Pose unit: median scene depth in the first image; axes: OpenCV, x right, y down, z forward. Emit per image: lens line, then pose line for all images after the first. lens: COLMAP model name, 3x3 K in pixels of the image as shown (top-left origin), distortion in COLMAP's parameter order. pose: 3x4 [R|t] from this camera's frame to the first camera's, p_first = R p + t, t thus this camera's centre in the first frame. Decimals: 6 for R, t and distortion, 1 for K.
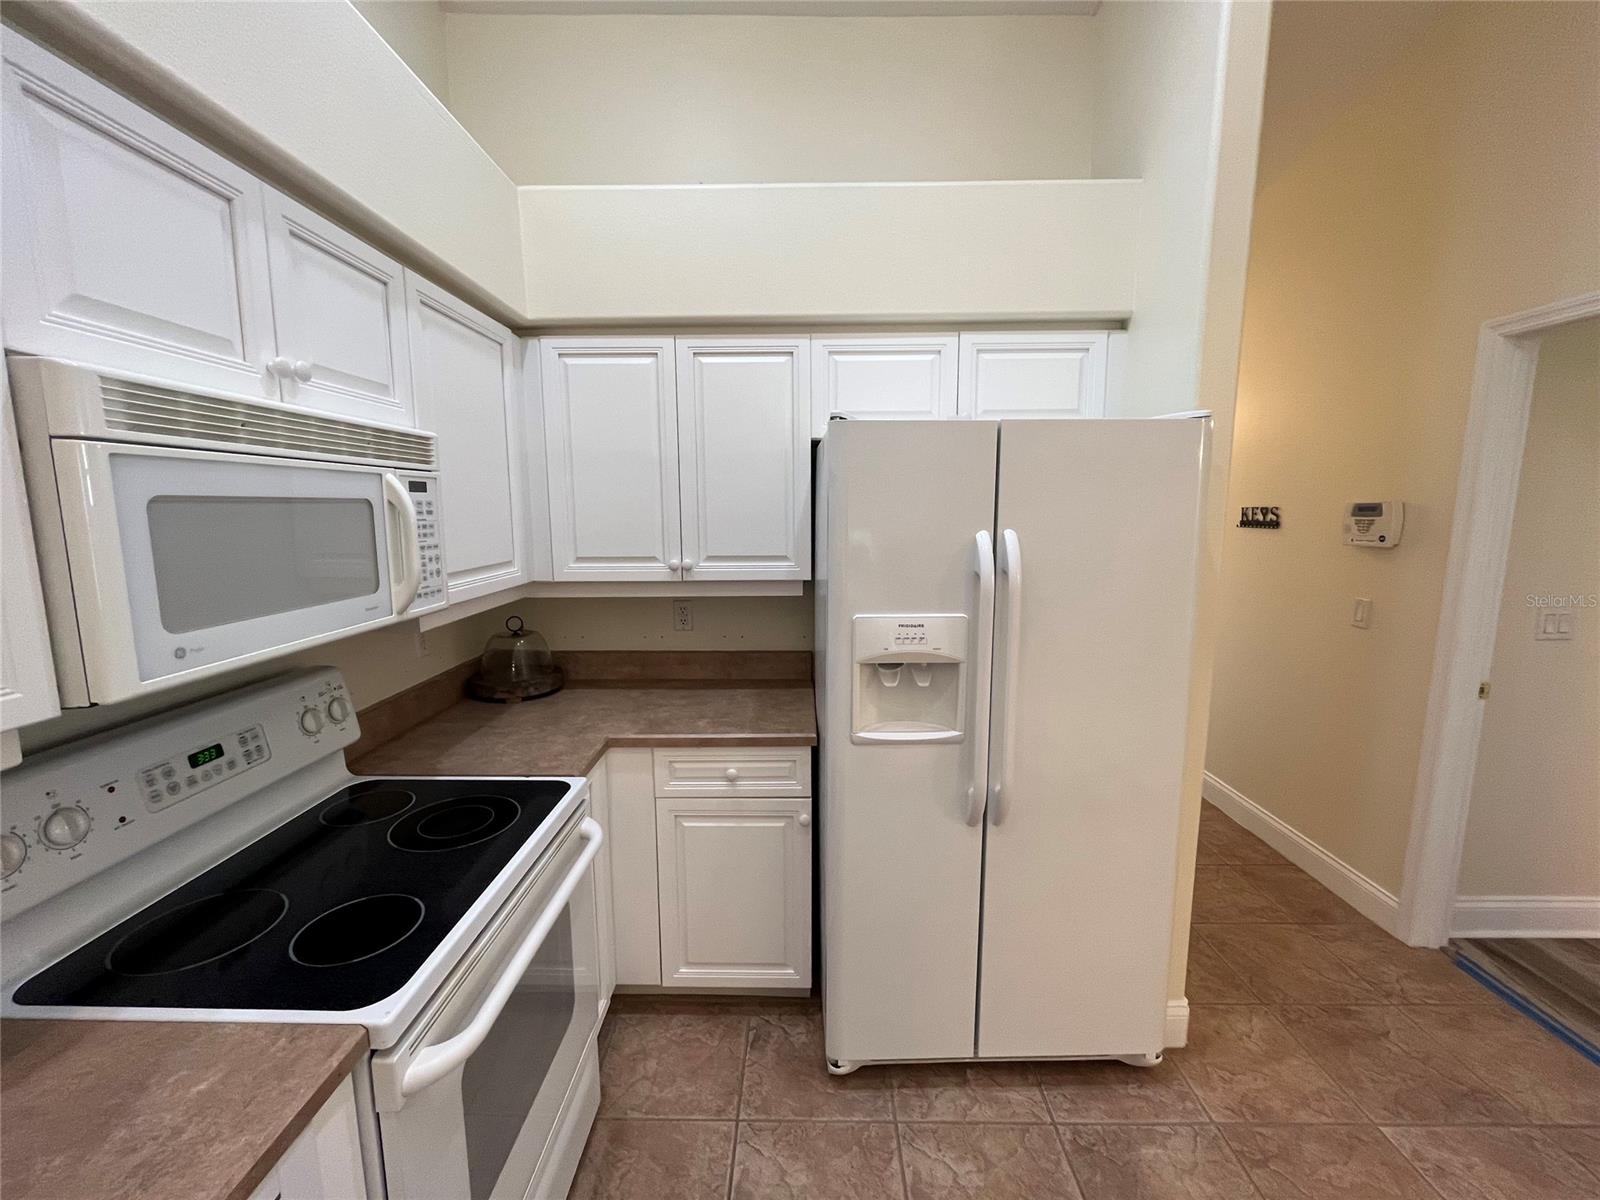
lens RADIAL K [[650.1, 0, 796.3], [0, 650.1, 602.4], [0, 0, 1]] dist [-0.002047, -0.000109]
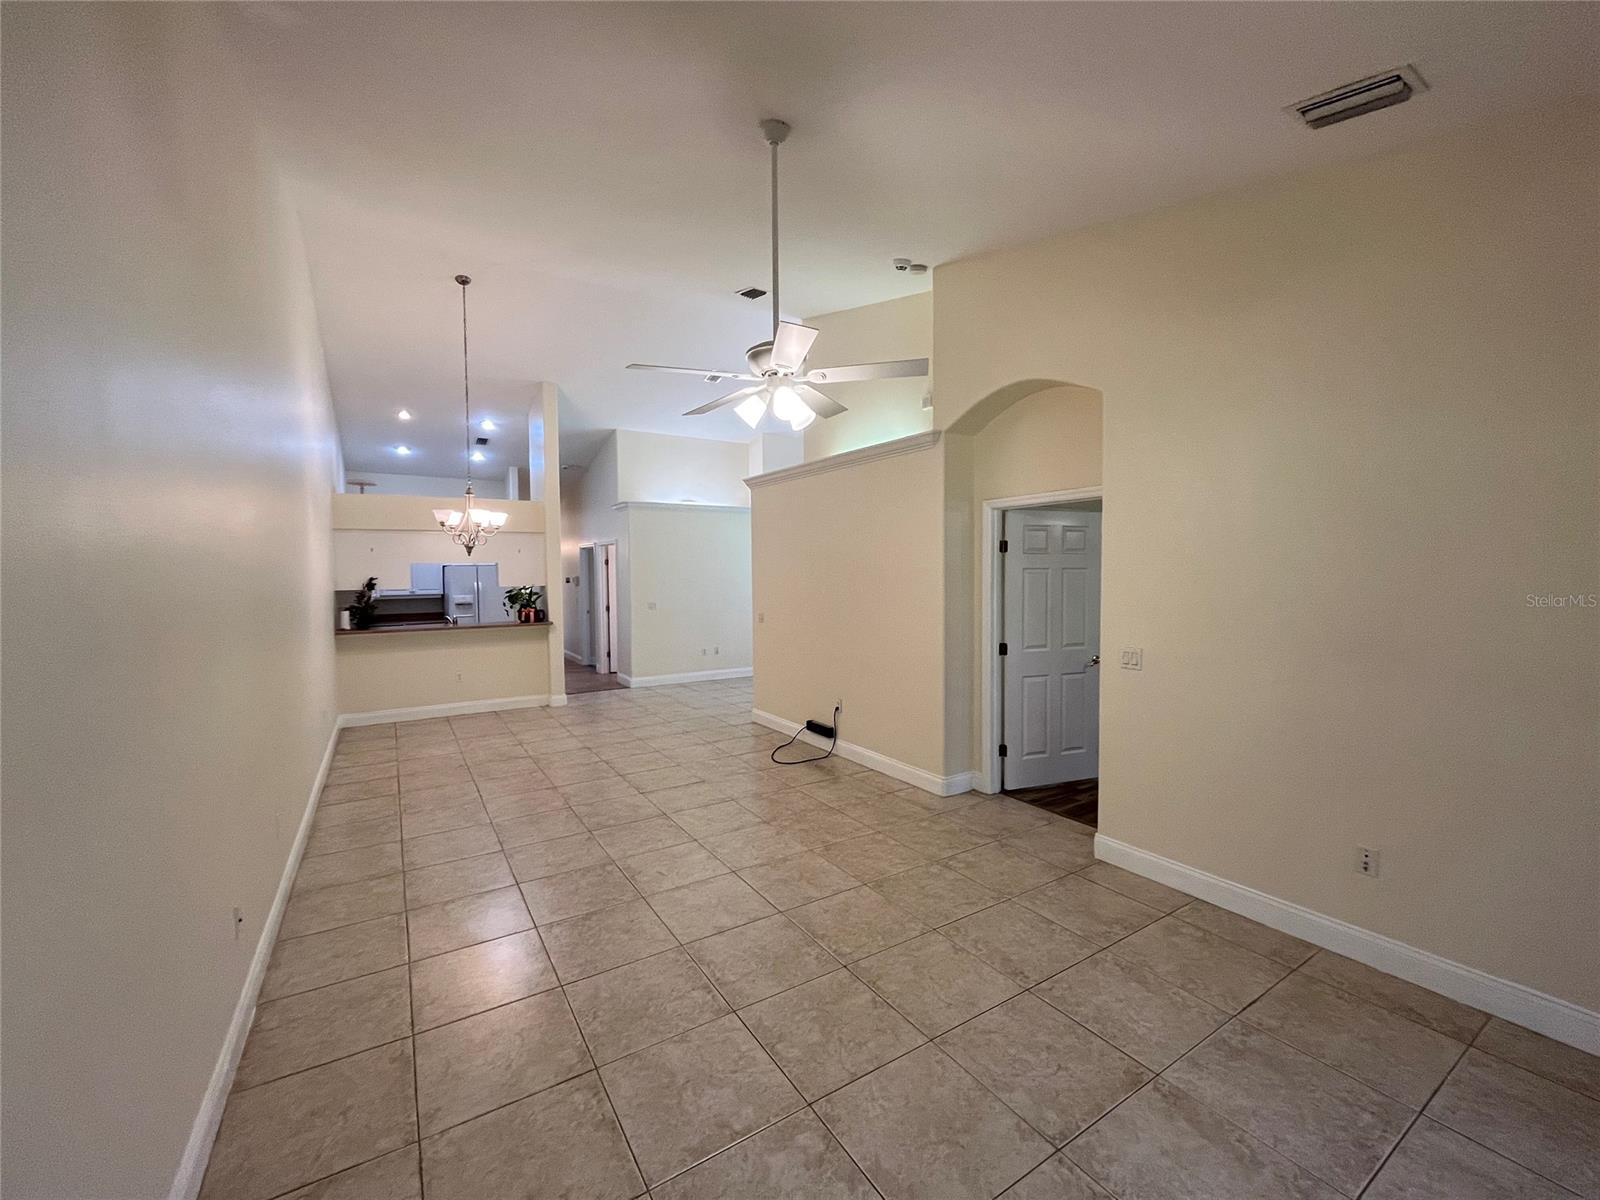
lens RADIAL K [[650.1, 0, 796.3], [0, 650.1, 602.4], [0, 0, 1]] dist [-0.002047, -0.000109]
pose [[0.837698, -0.028796, 0.545375, -0.548601], [0.084269, 0.993465, -0.076982, 0.821590], [-0.539594, 0.110446, 0.834650, -5.872036]]
